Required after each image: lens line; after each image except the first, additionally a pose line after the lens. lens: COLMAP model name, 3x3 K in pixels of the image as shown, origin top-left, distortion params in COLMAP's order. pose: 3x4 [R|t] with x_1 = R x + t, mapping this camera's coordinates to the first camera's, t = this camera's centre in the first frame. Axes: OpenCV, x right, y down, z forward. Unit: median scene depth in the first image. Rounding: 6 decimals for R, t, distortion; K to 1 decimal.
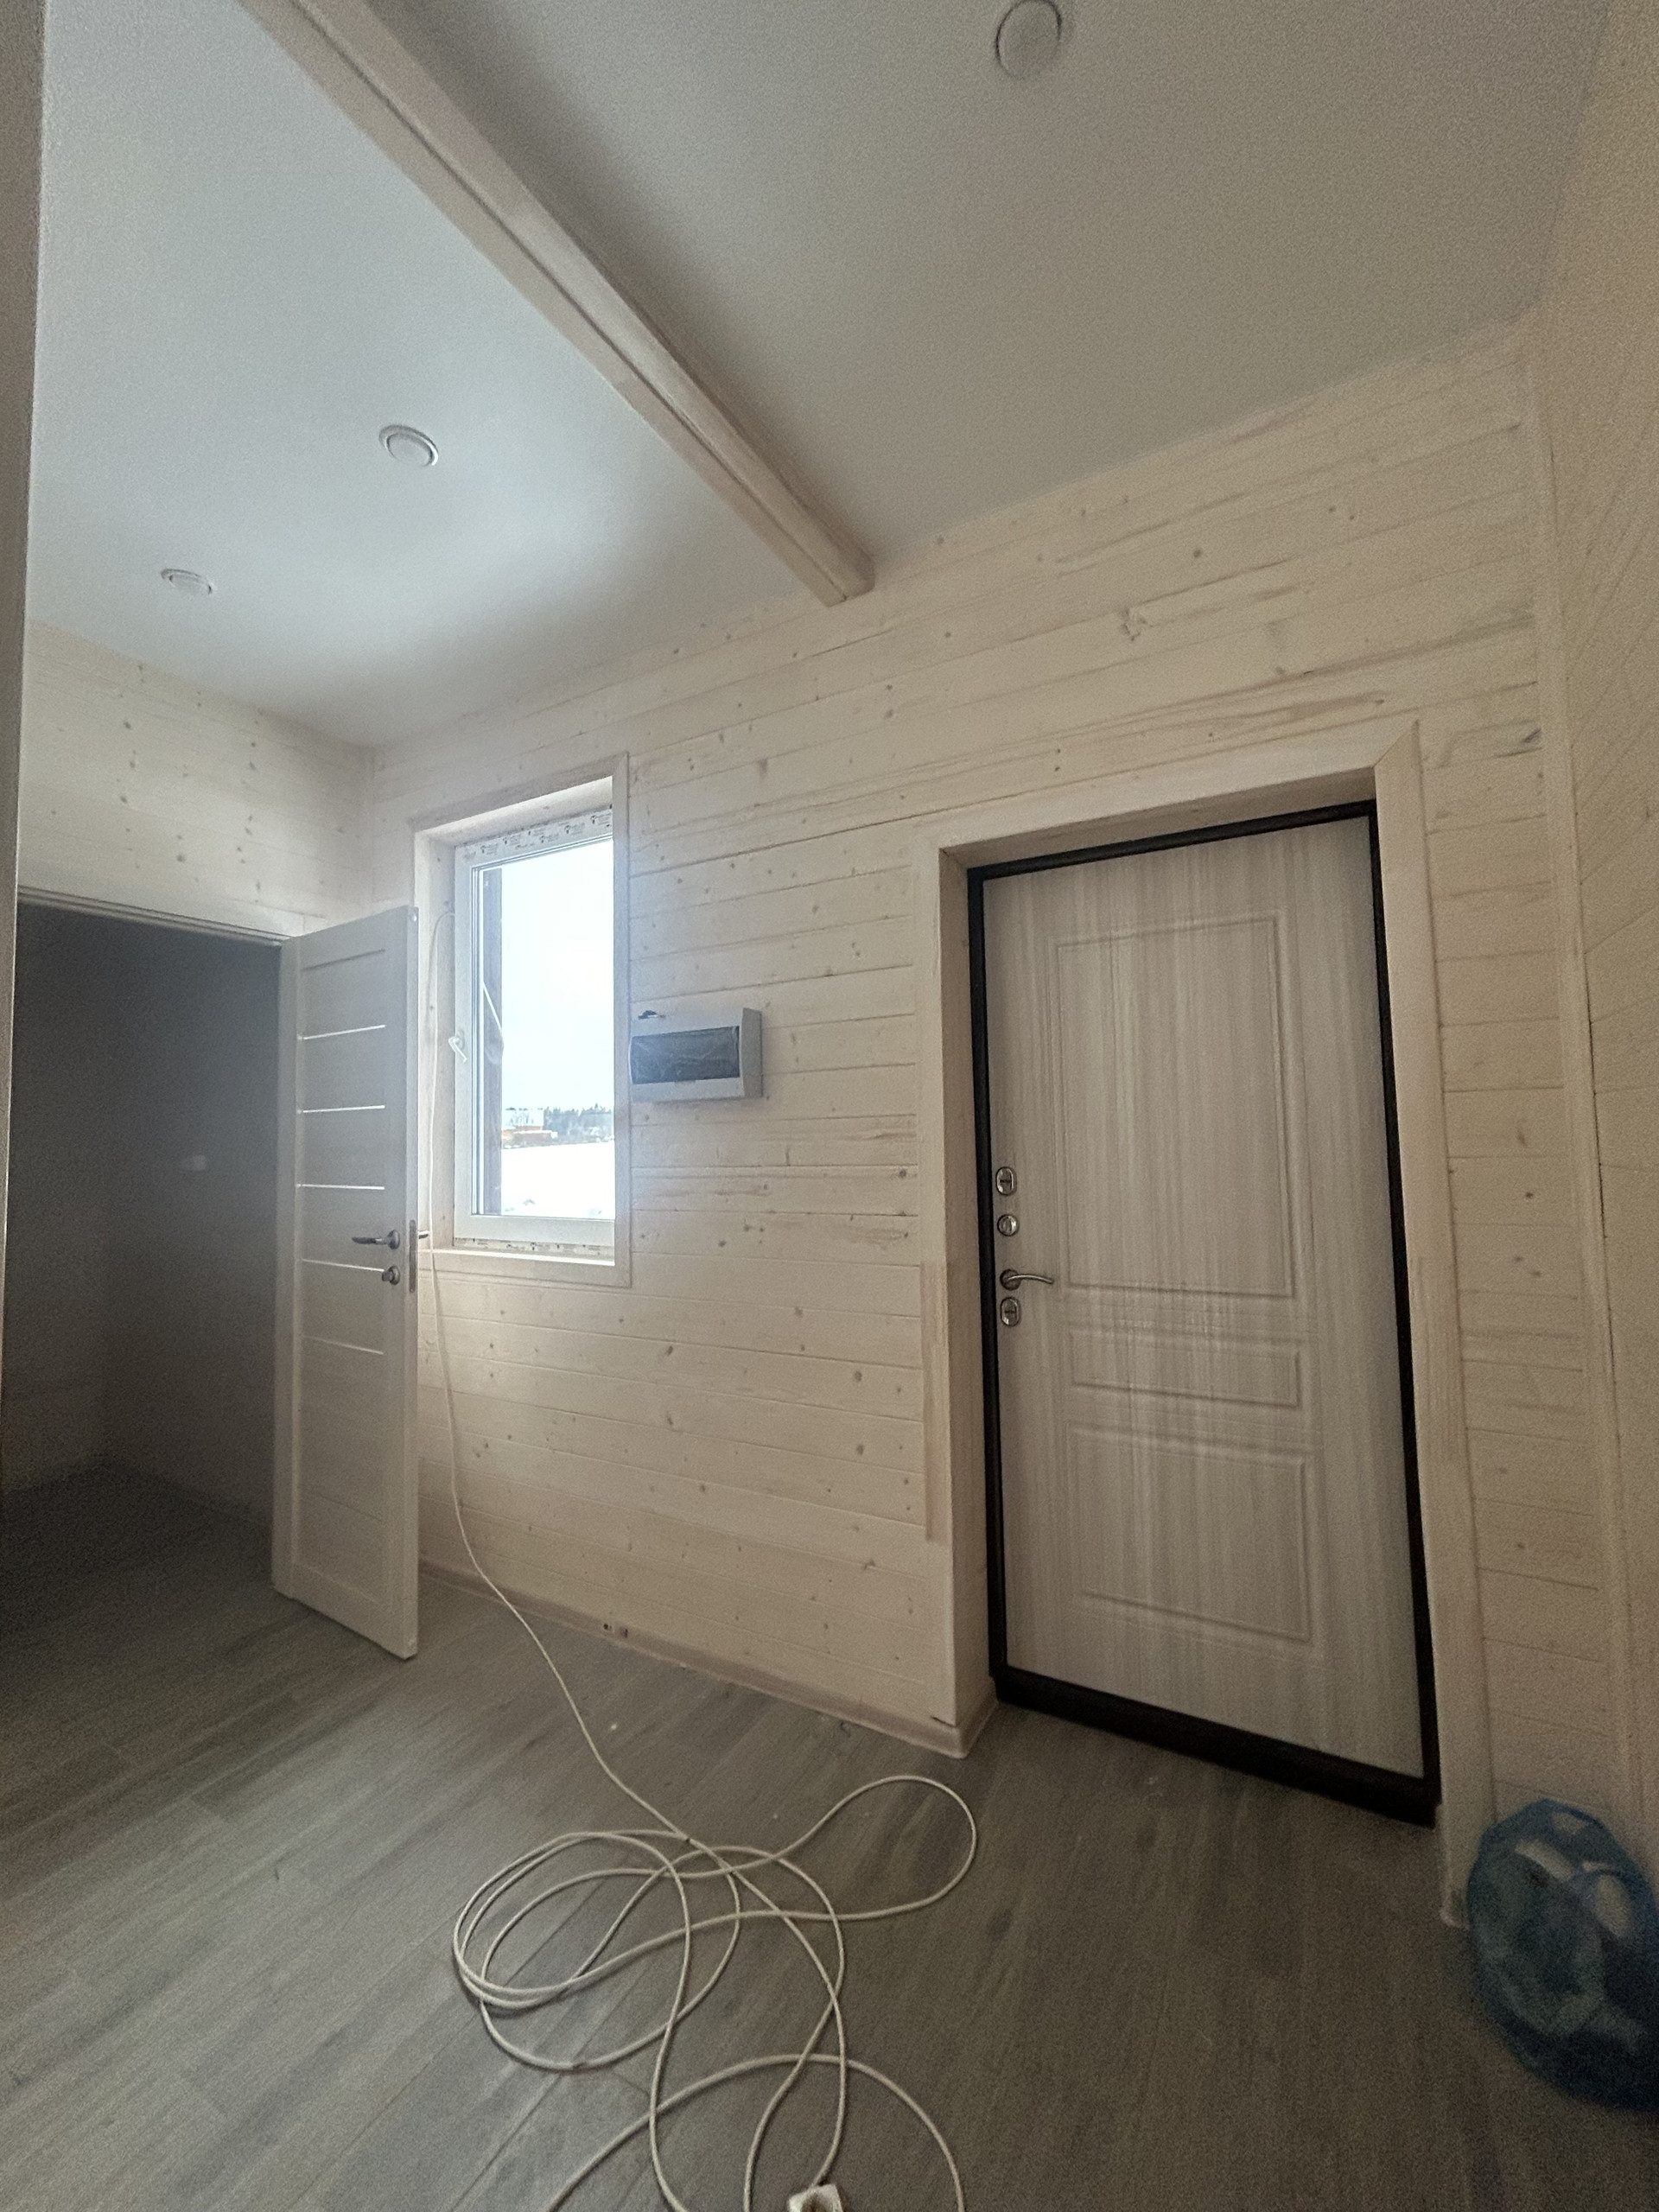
lens RADIAL K [[887.5, 0, 831.5], [0, 887.5, 1094.9], [0, 0, 1]] dist [-0.000124, 0.000198]
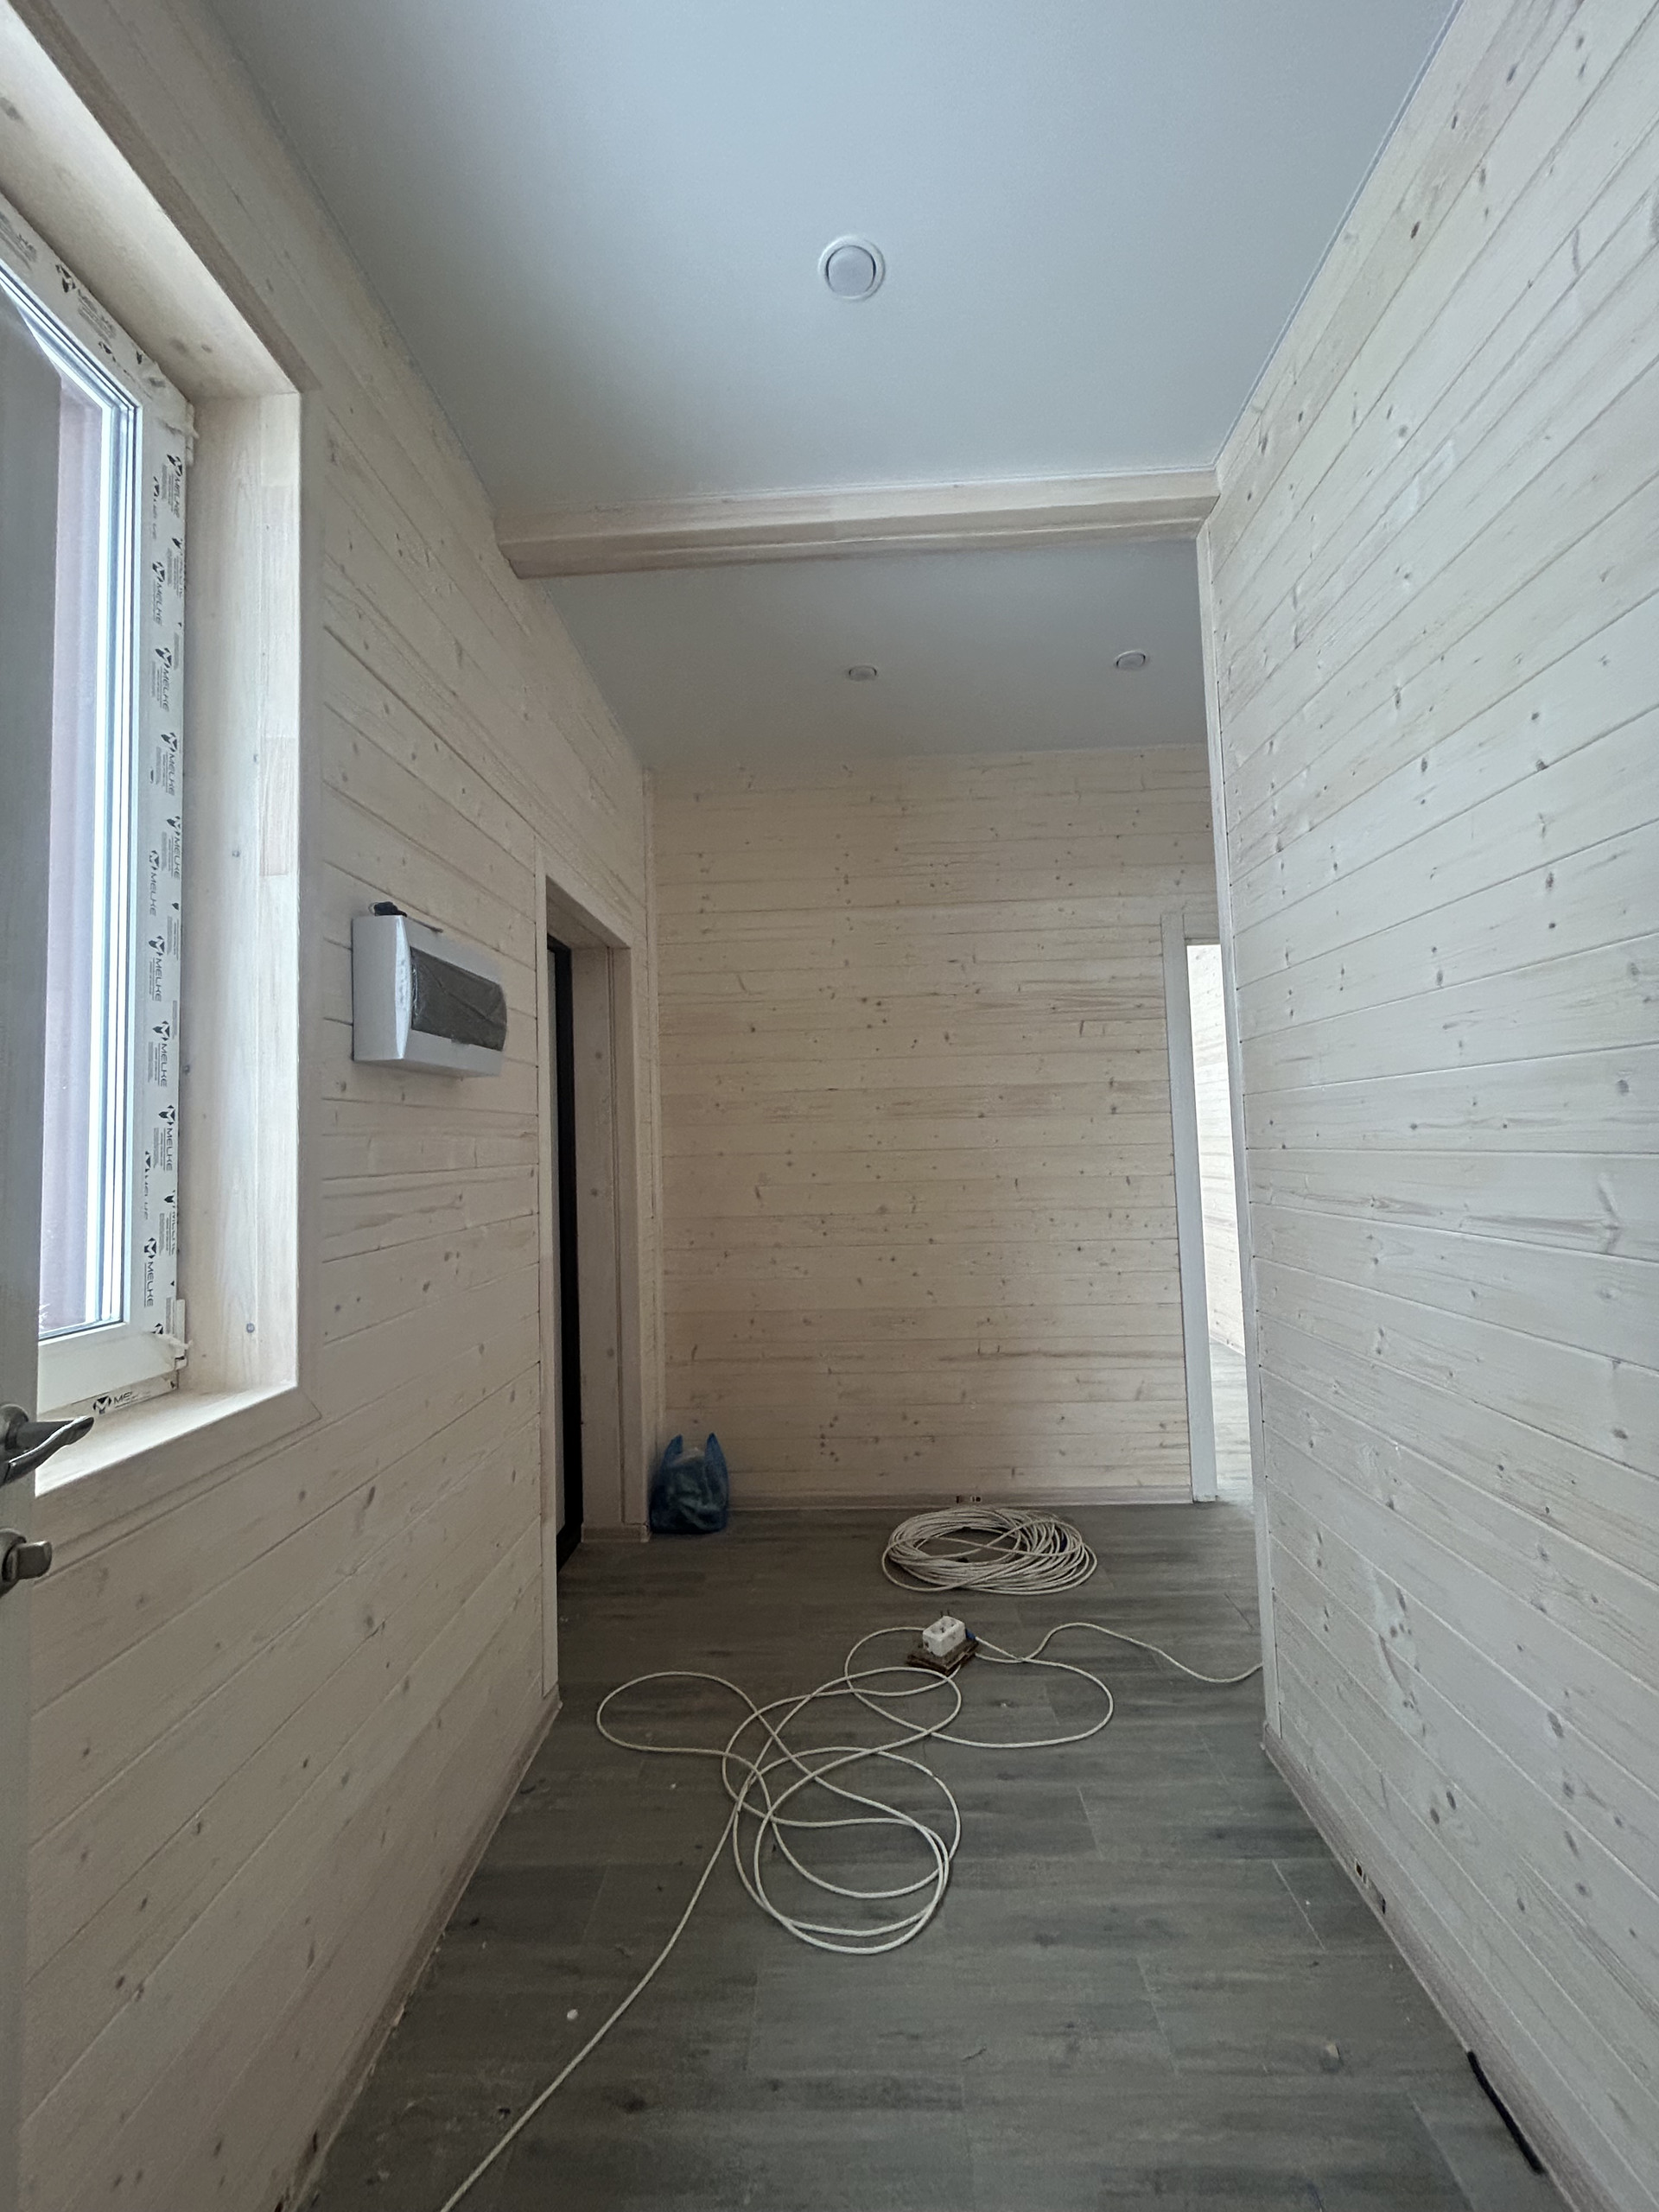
lens RADIAL K [[898.4, 0, 826.9], [0, 898.4, 1093.4], [0, 0, 1]] dist [0.000048, 0.000731]
pose [[-0.461595, 0.088394, 0.882676, -0.914400], [0.001263, 0.995087, -0.098991, 0.093438], [-0.887090, -0.044579, -0.459439, 1.091339]]
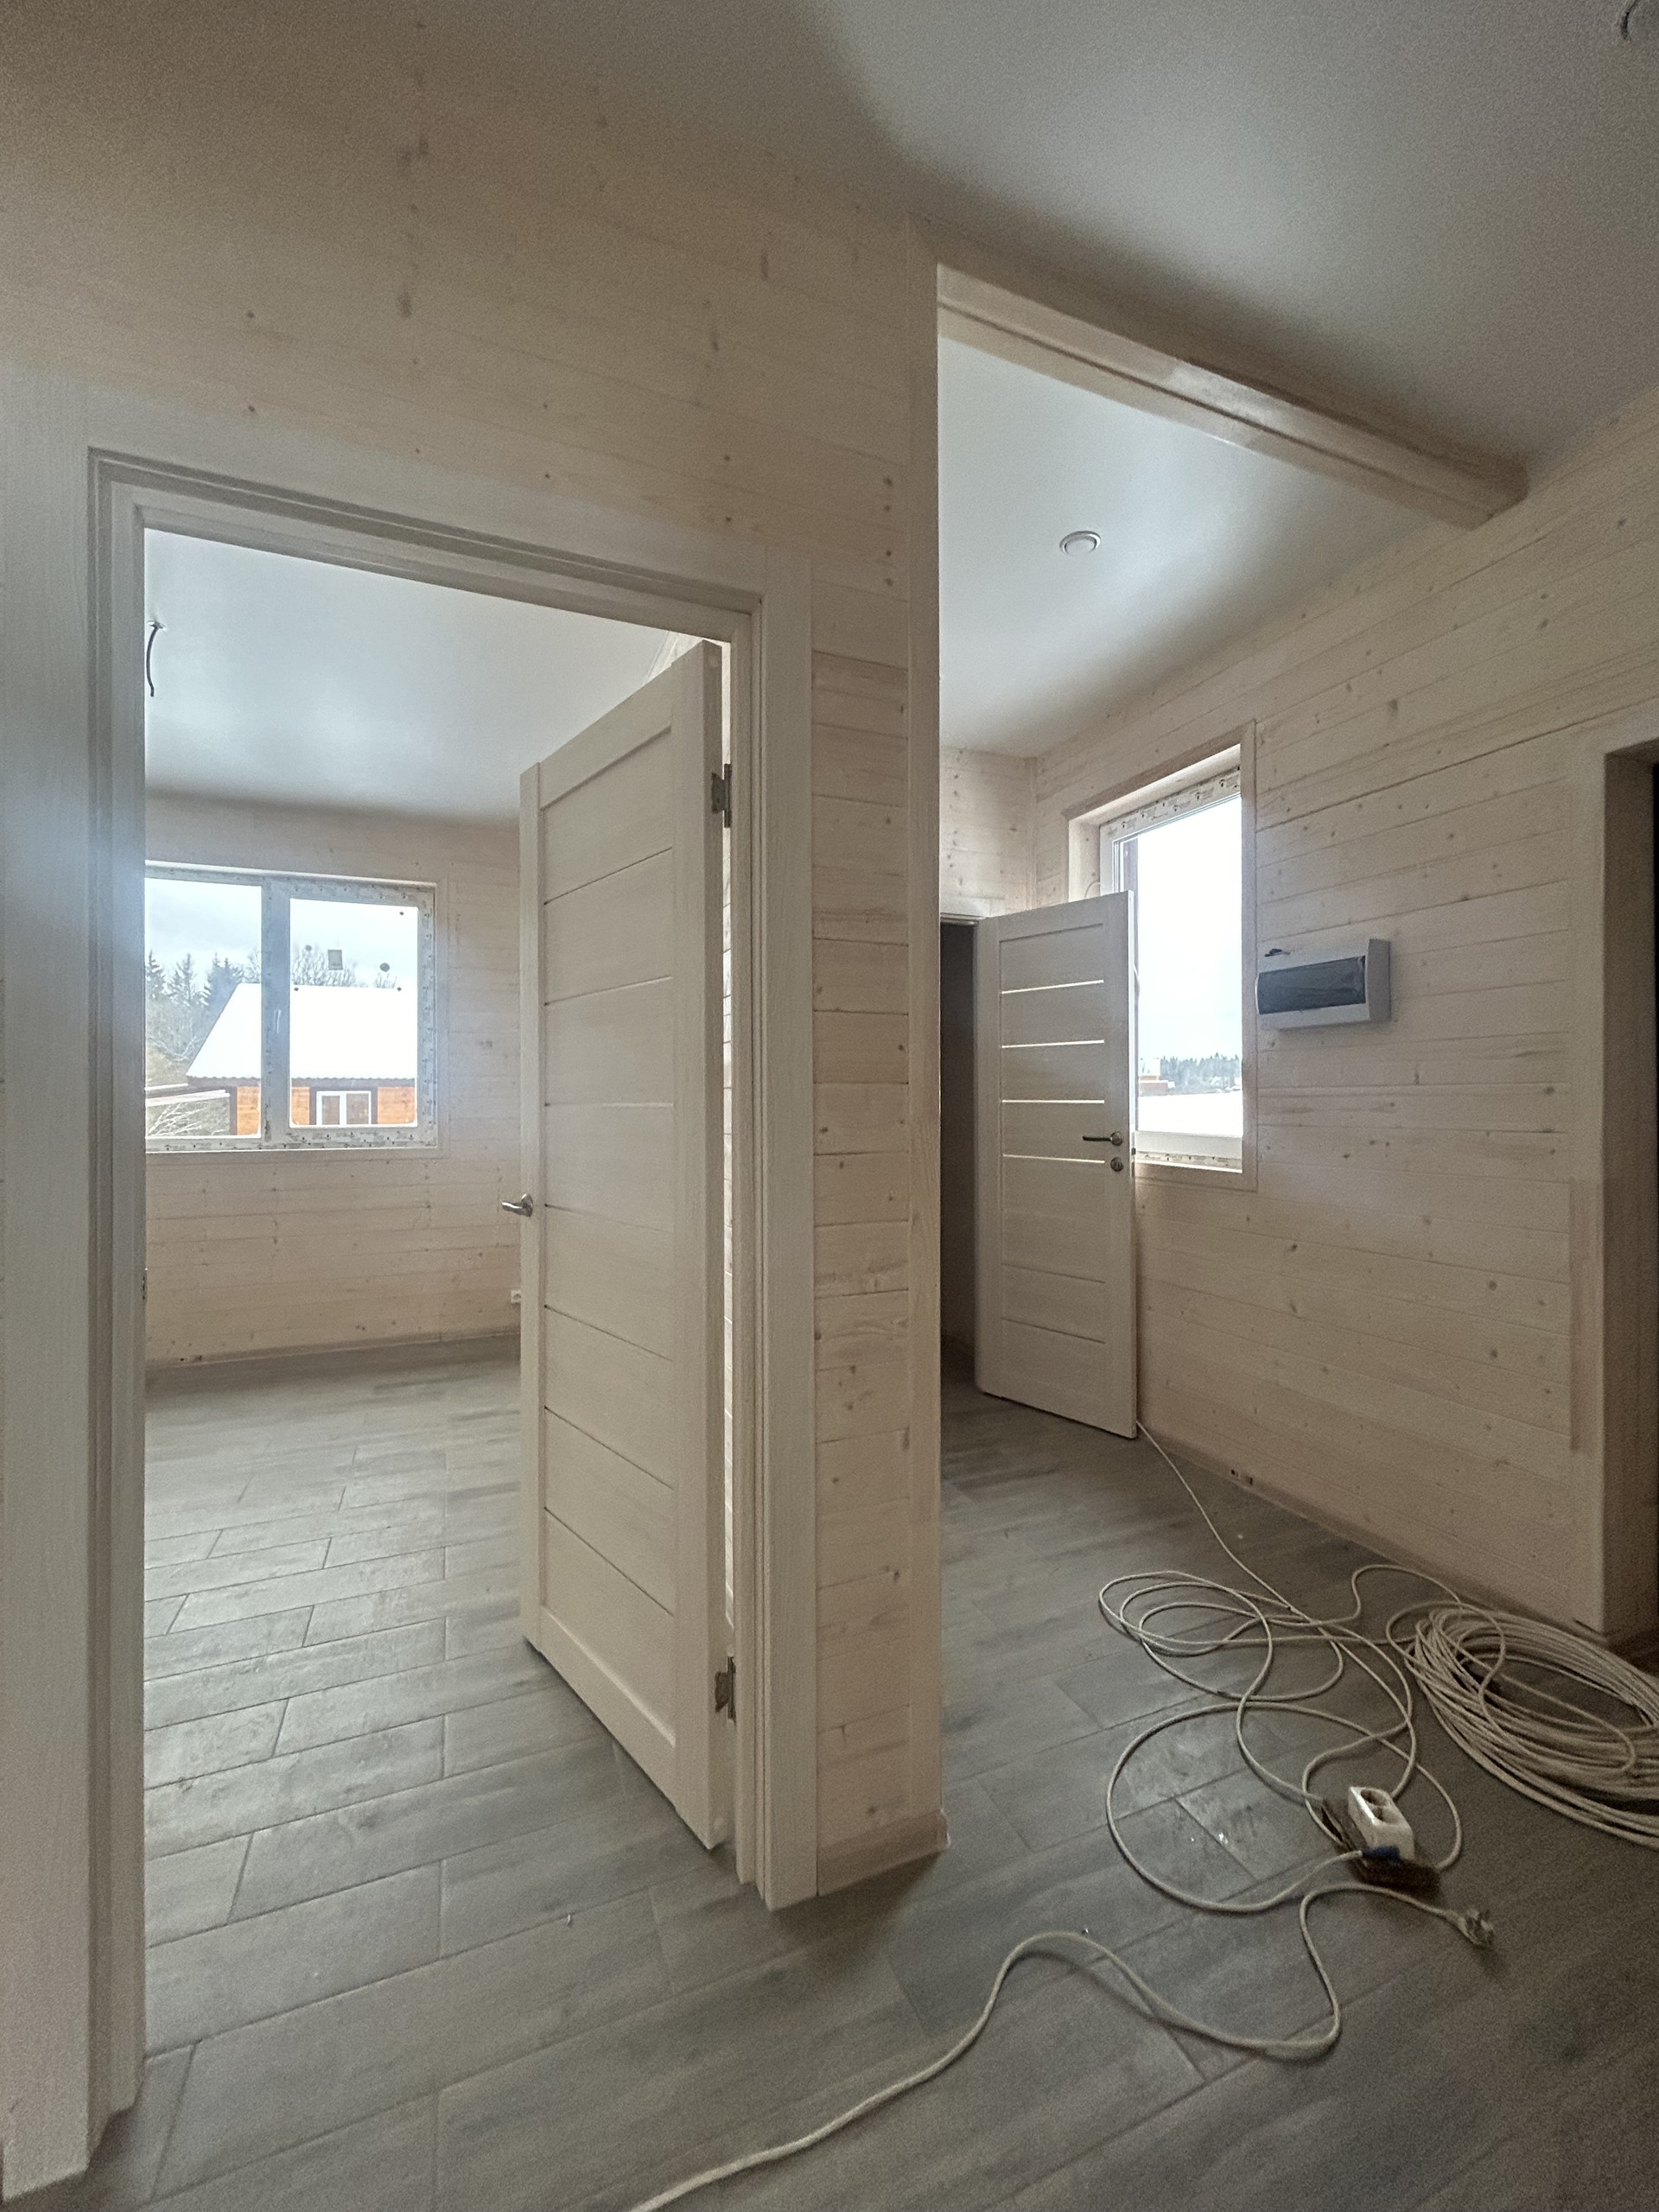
lens RADIAL K [[887.5, 0, 831.5], [0, 887.5, 1094.9], [0, 0, 1]] dist [-0.000124, 0.000198]
pose [[0.784703, 0.014113, -0.619711, 0.059536], [0.021257, 0.998540, 0.049656, 0.024454], [0.619507, -0.052139, 0.783257, -0.267807]]
